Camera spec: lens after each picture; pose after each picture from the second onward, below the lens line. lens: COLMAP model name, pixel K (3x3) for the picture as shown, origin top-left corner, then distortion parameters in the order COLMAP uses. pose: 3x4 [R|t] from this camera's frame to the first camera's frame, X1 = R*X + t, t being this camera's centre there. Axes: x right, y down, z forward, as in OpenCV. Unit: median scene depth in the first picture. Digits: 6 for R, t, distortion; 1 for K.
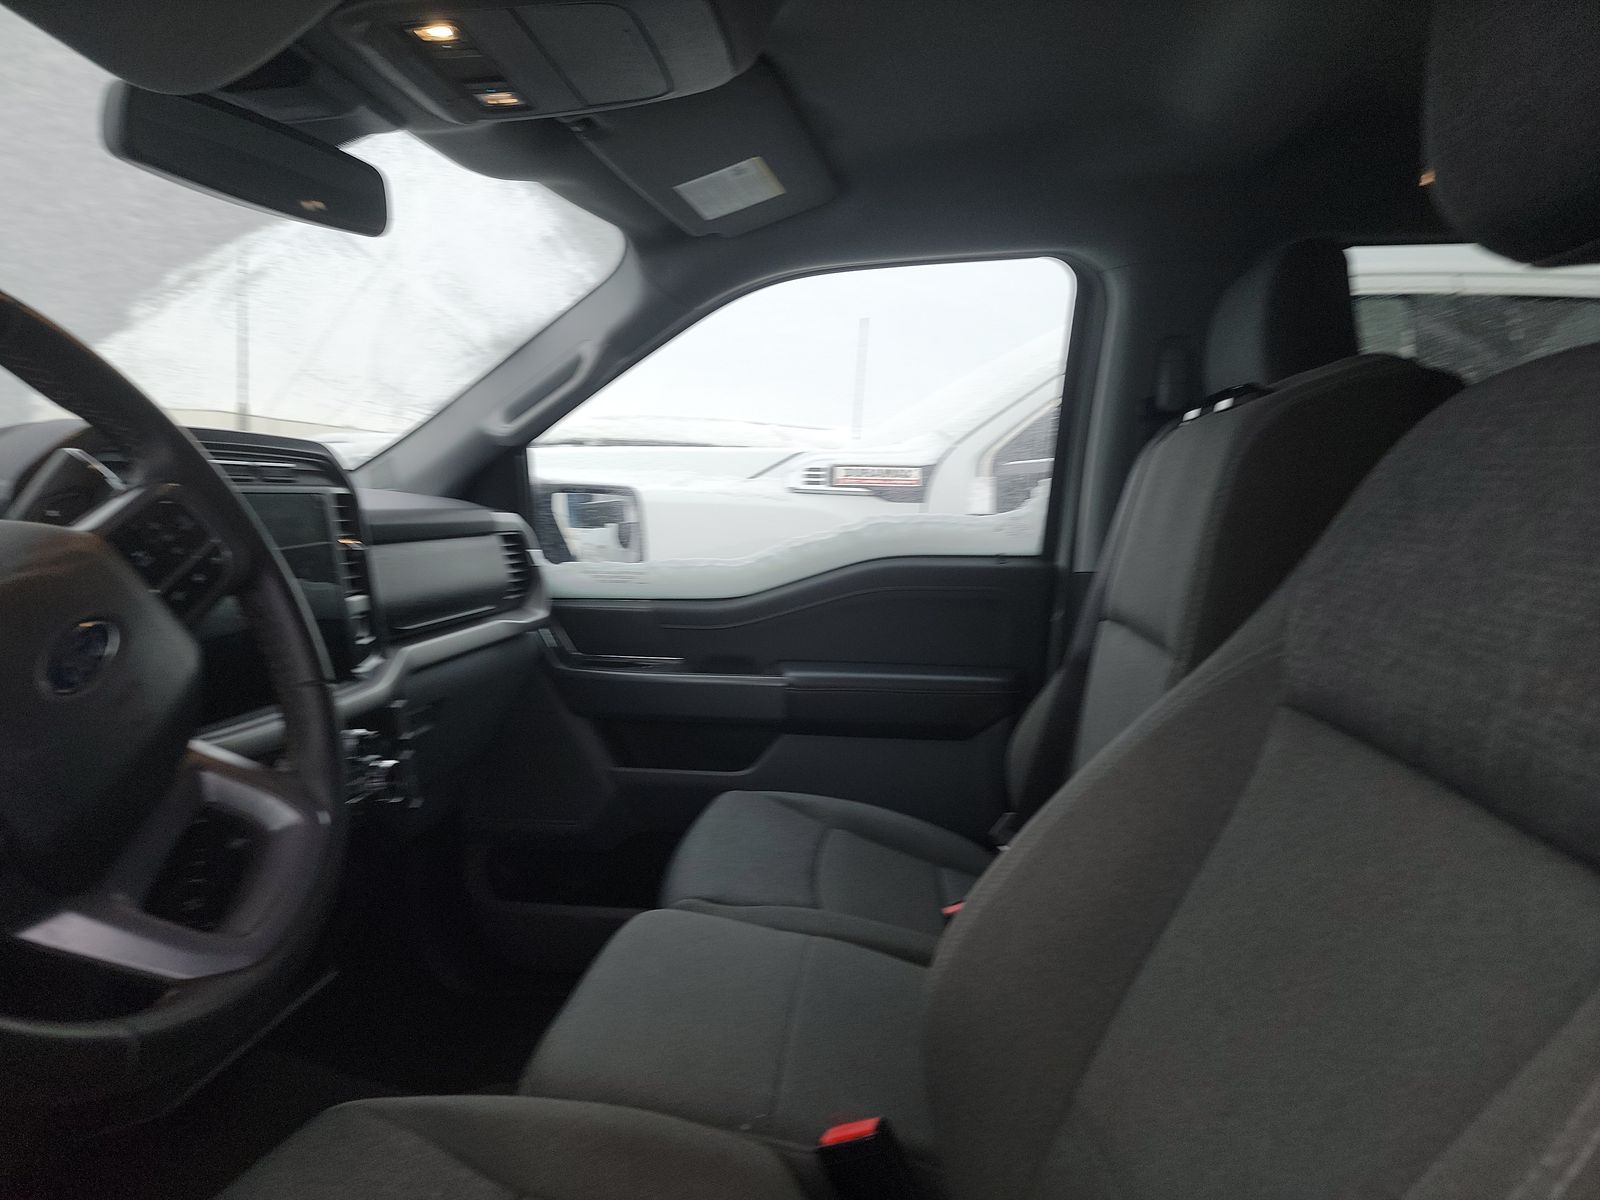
lens RADIAL K [[1113.1, 0, 805.6], [0, 1113.1, 612.8], [0, 0, 1]] dist [0.080865, -0.060435]
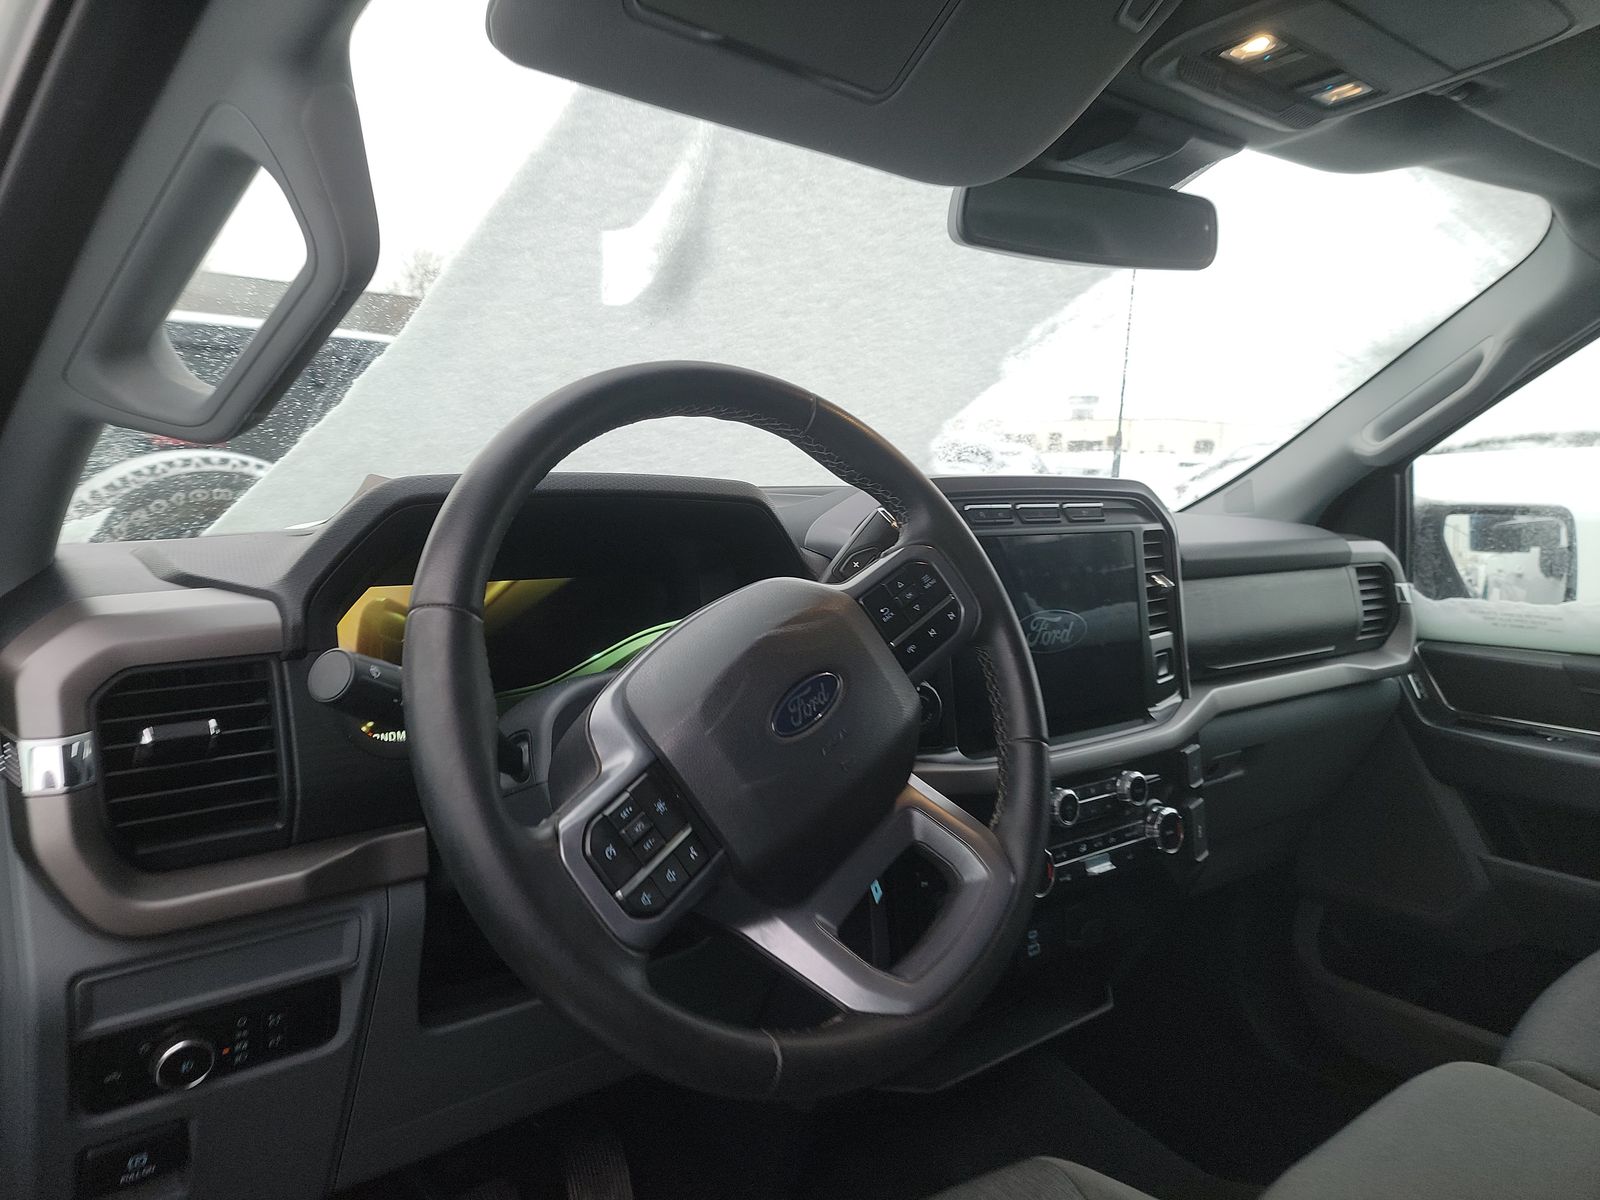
lens RADIAL K [[1113.1, 0, 799.9], [0, 1113.1, 598.6], [0, 0, 1]] dist [0.080865, -0.060435]
pose [[0.707632, 0.063567, -0.703716, 0.071023], [-0.073364, 0.997172, 0.016303, -0.039365], [0.702762, 0.040091, 0.710294, 0.078846]]
